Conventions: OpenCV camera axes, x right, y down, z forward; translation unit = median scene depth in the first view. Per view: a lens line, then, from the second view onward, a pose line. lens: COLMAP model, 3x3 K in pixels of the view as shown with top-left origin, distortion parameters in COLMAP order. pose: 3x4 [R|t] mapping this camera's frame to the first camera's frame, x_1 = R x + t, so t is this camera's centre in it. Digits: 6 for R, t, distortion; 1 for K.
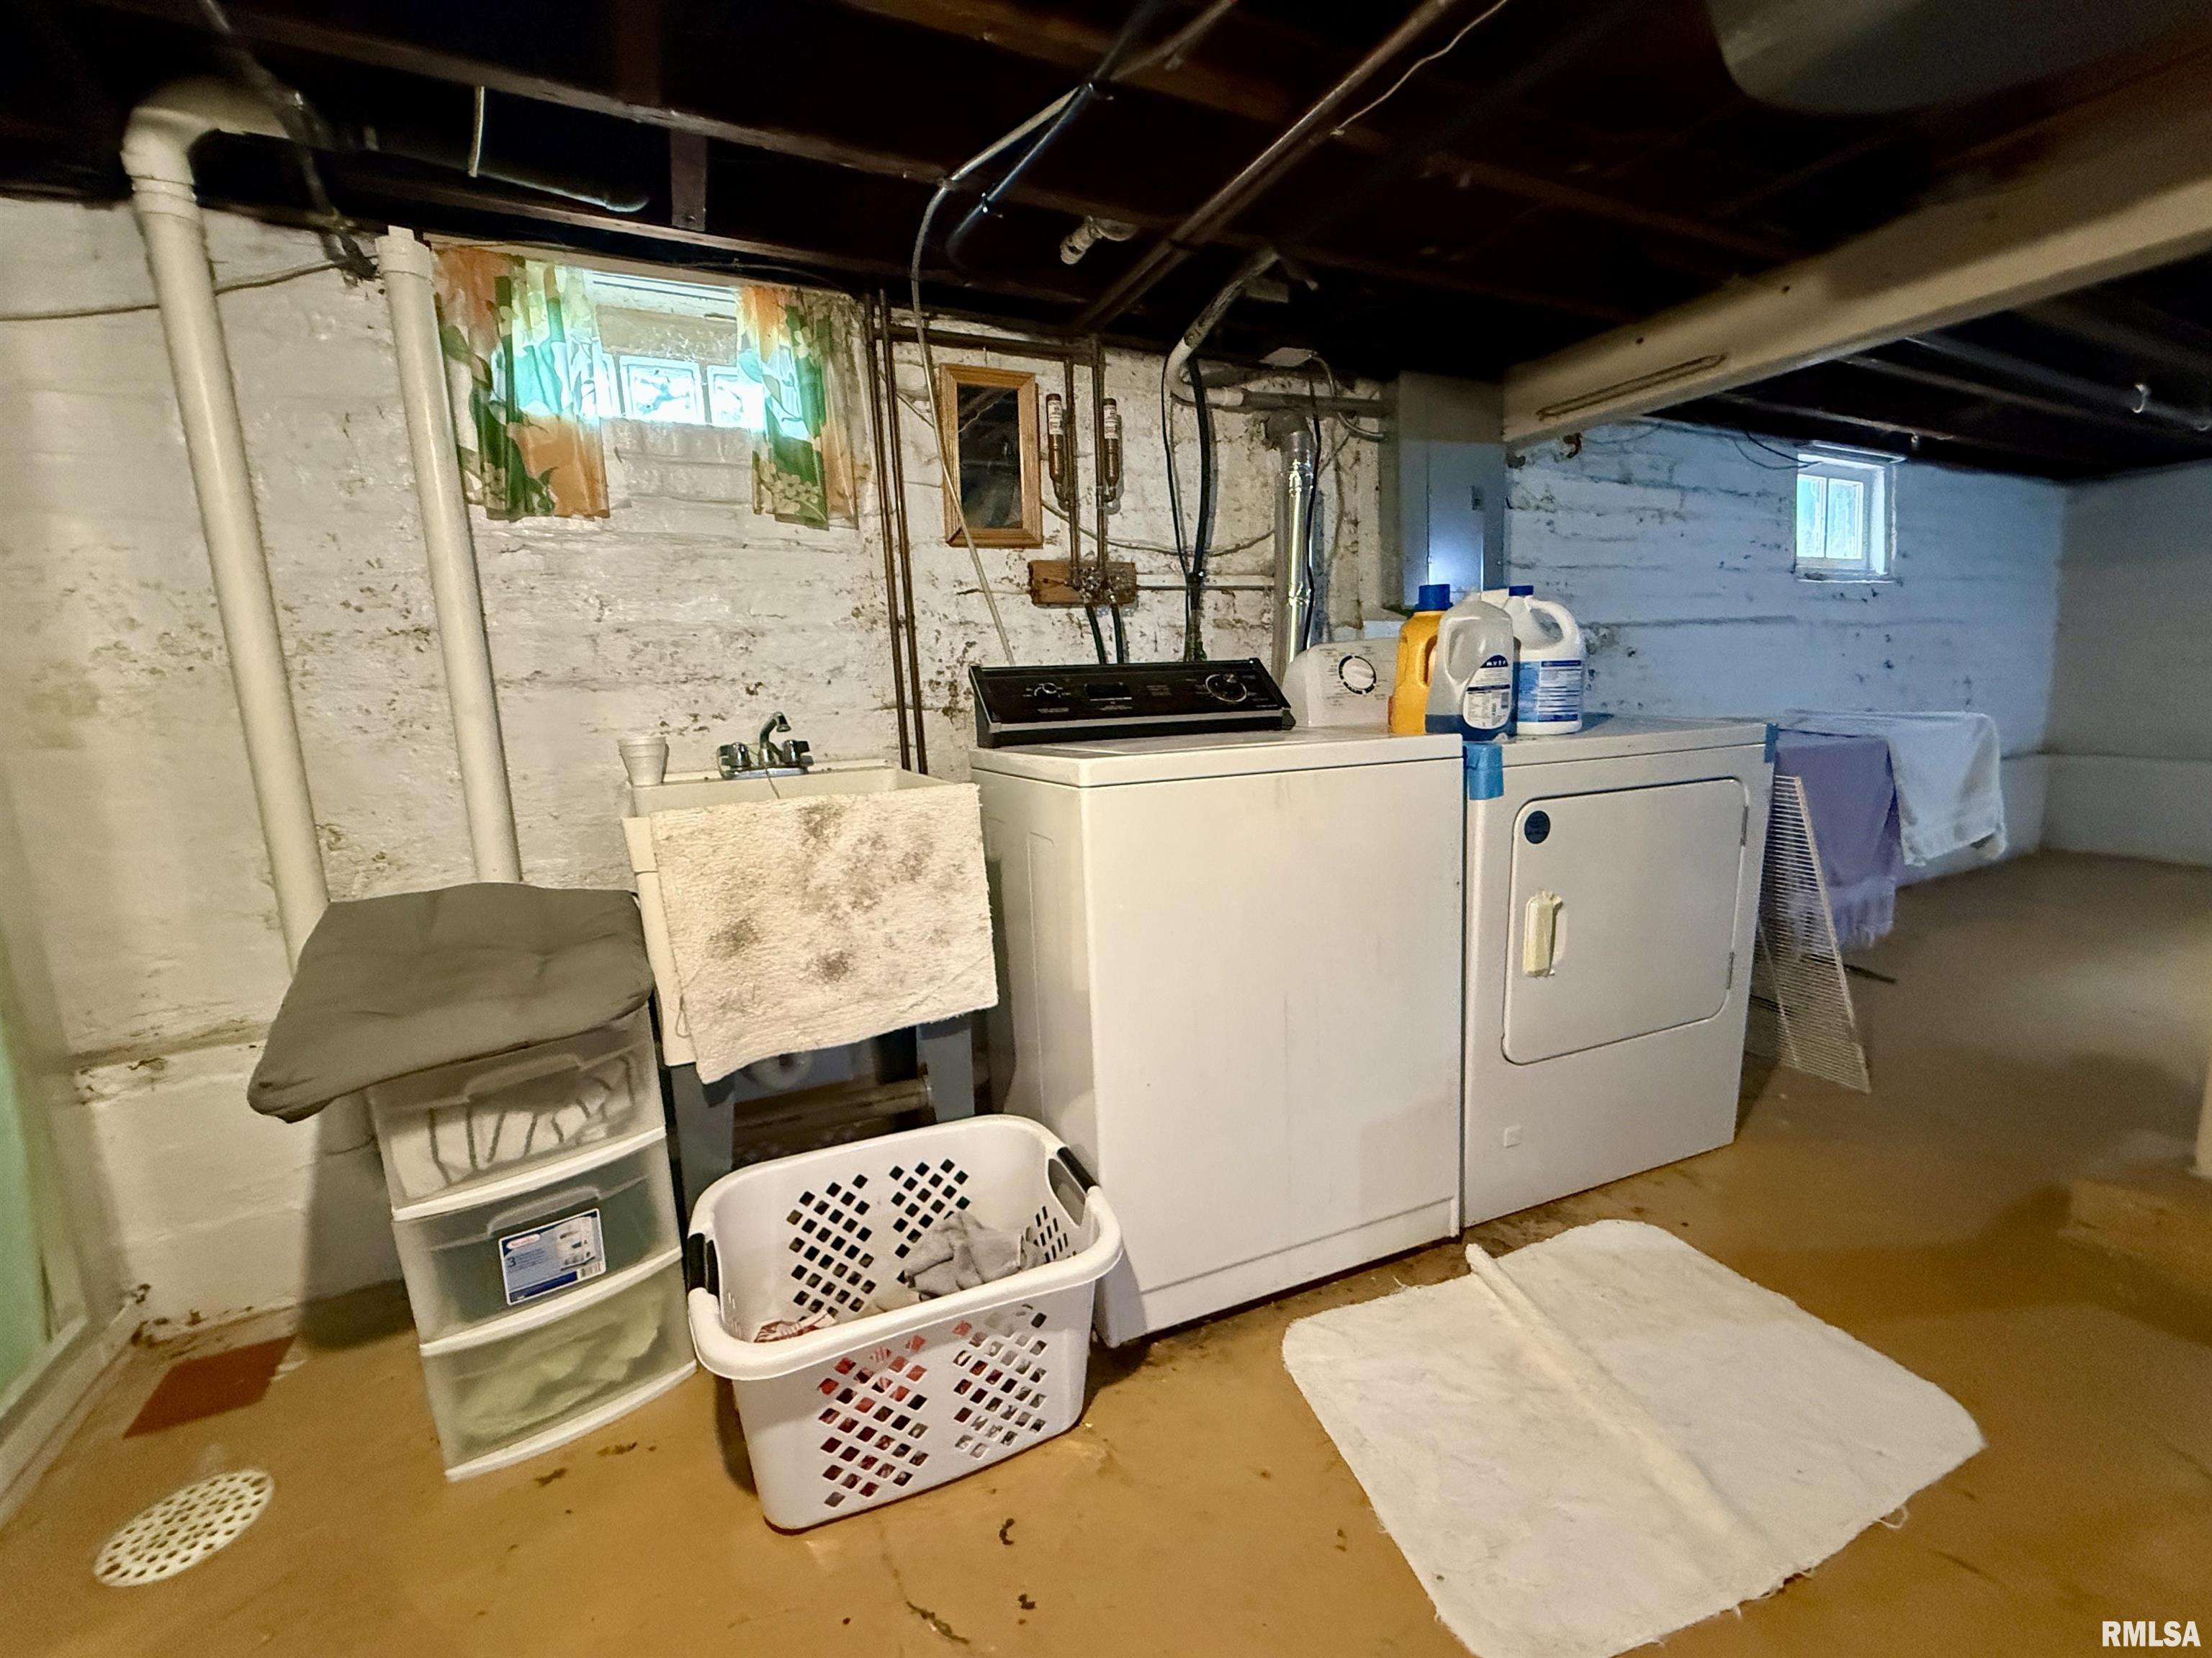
lens RADIAL K [[888.8, 0, 1105.0], [0, 888.8, 833.6], [0, 0, 1]] dist [-0.003089, 0.000635]
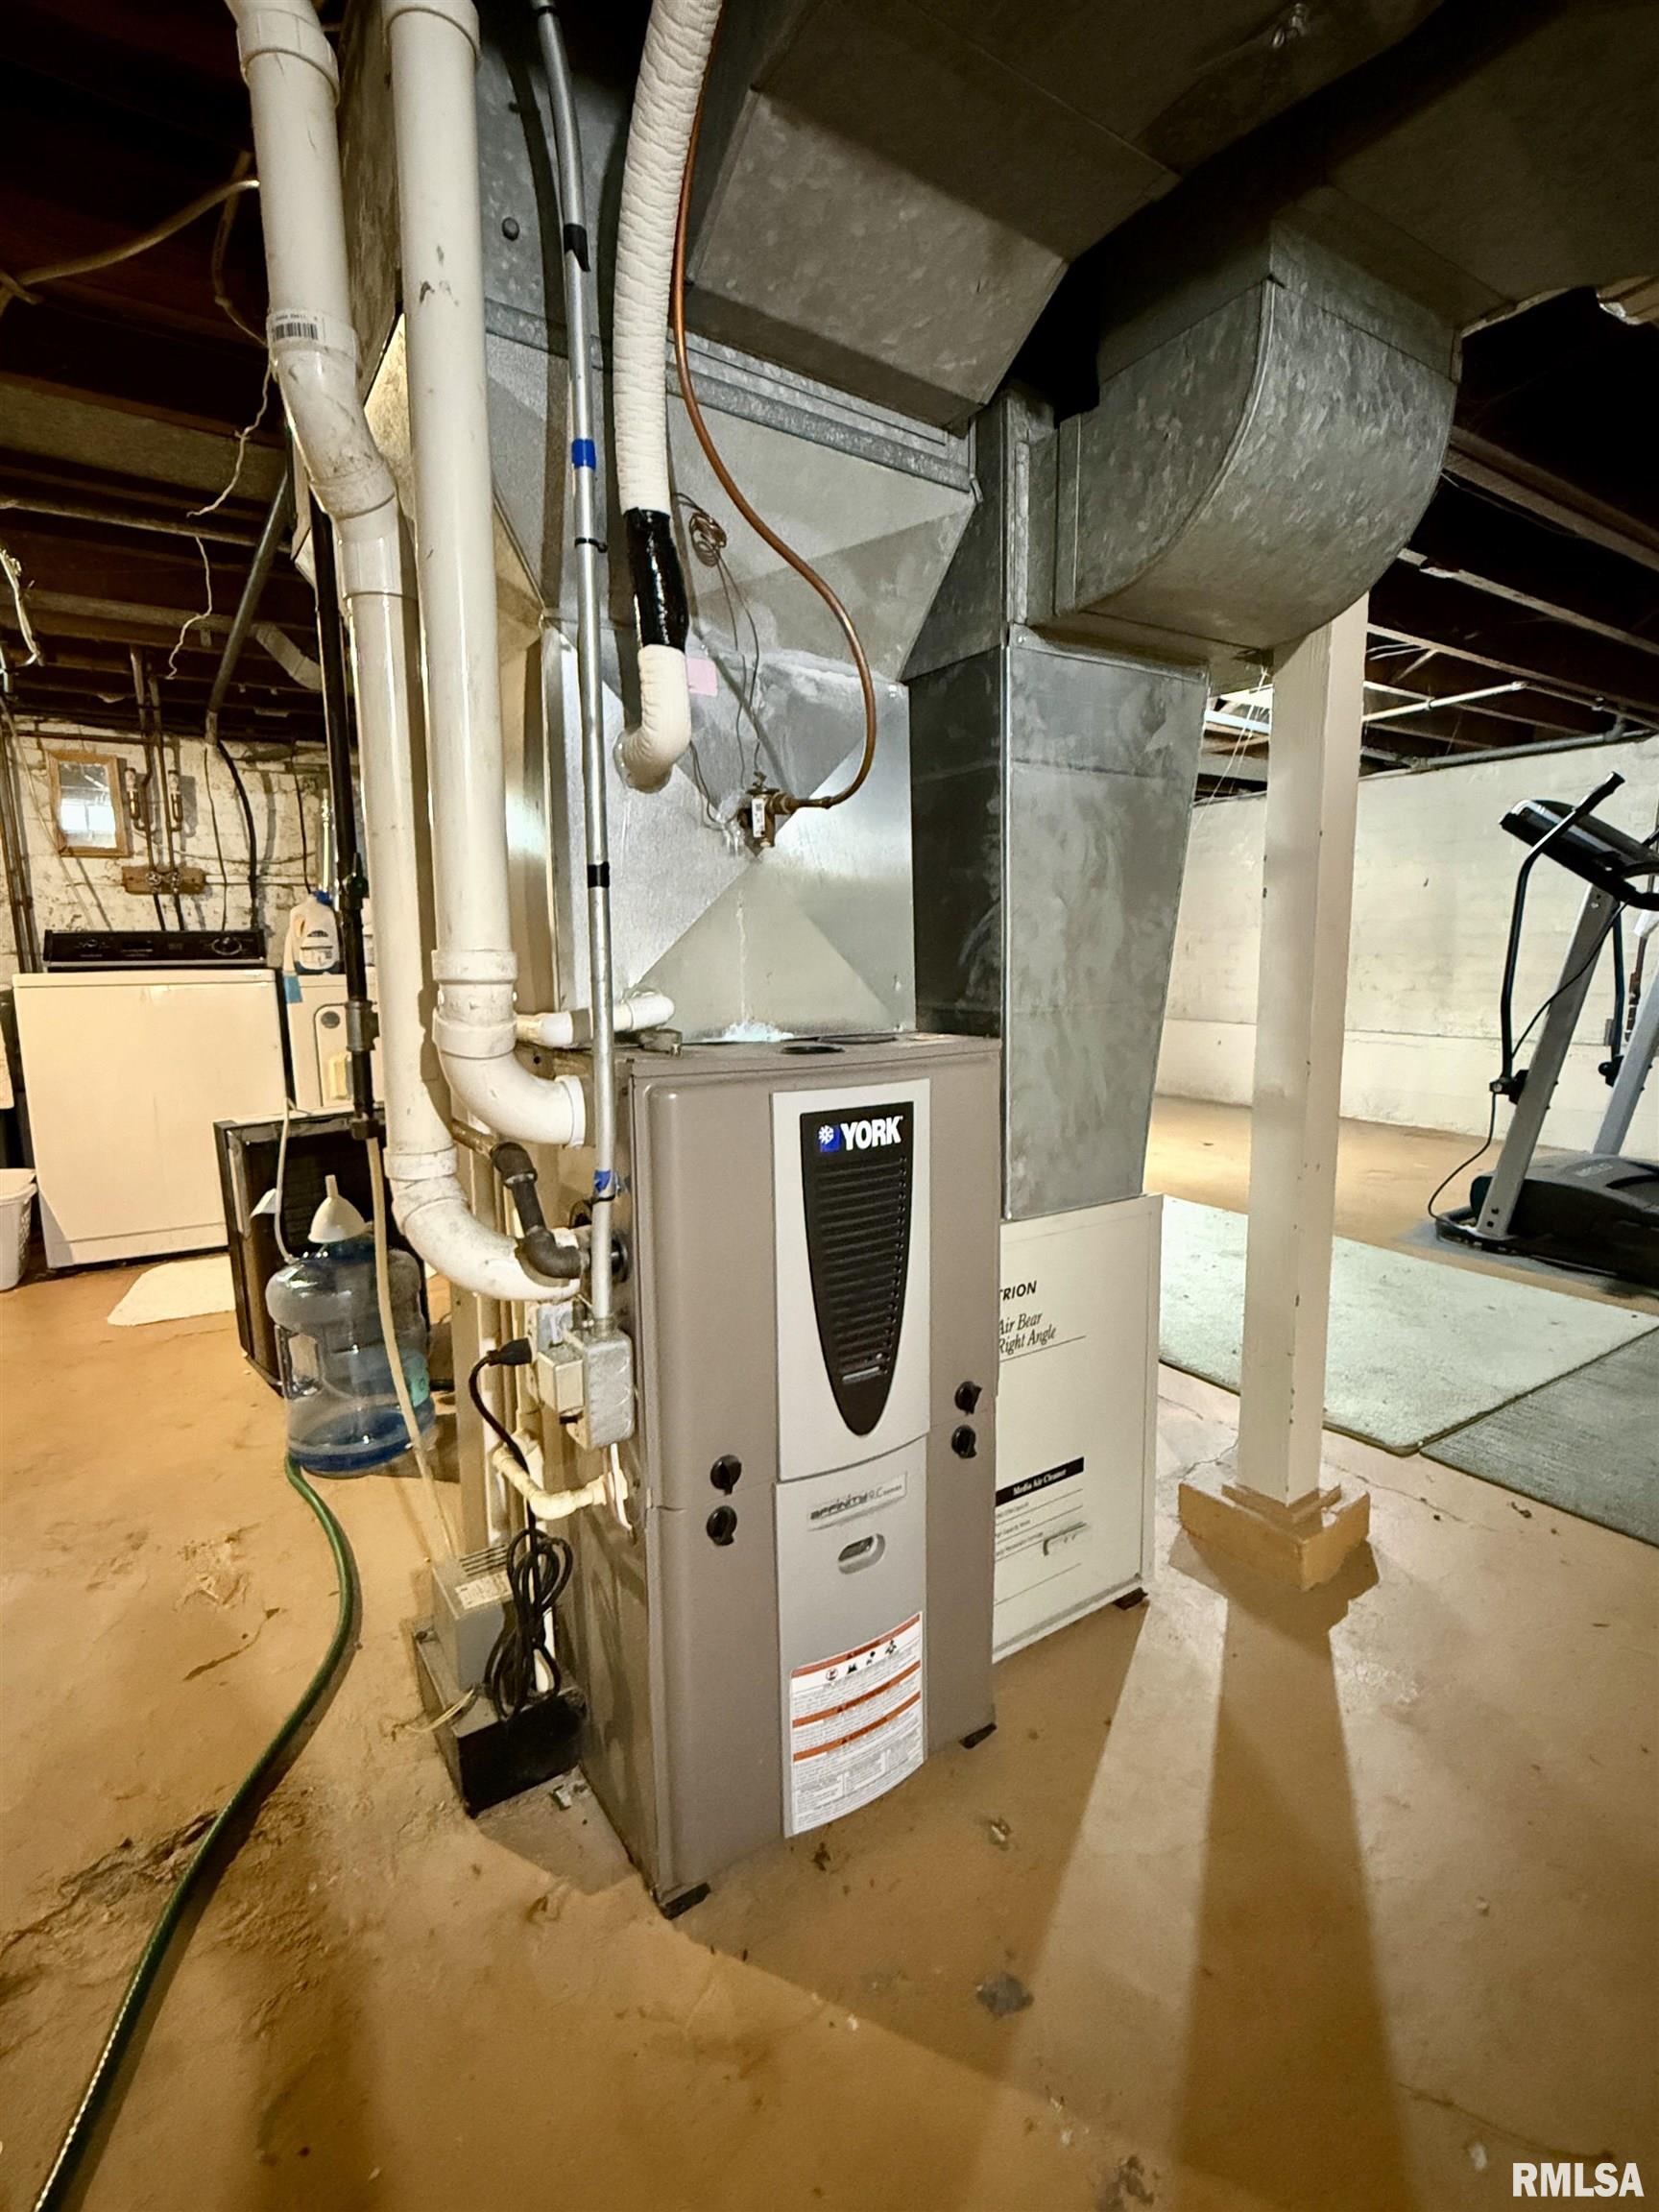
lens RADIAL K [[1032.8, 0, 826.5], [0, 1032.8, 1104.9], [0, 0, 1]] dist [-0.000196, -0.000448]
pose [[0.992064, 0.002231, 0.125714, 0.968552], [0.001110, 0.999648, -0.026495, 0.181533], [-0.125729, 0.026425, 0.991713, -1.031175]]
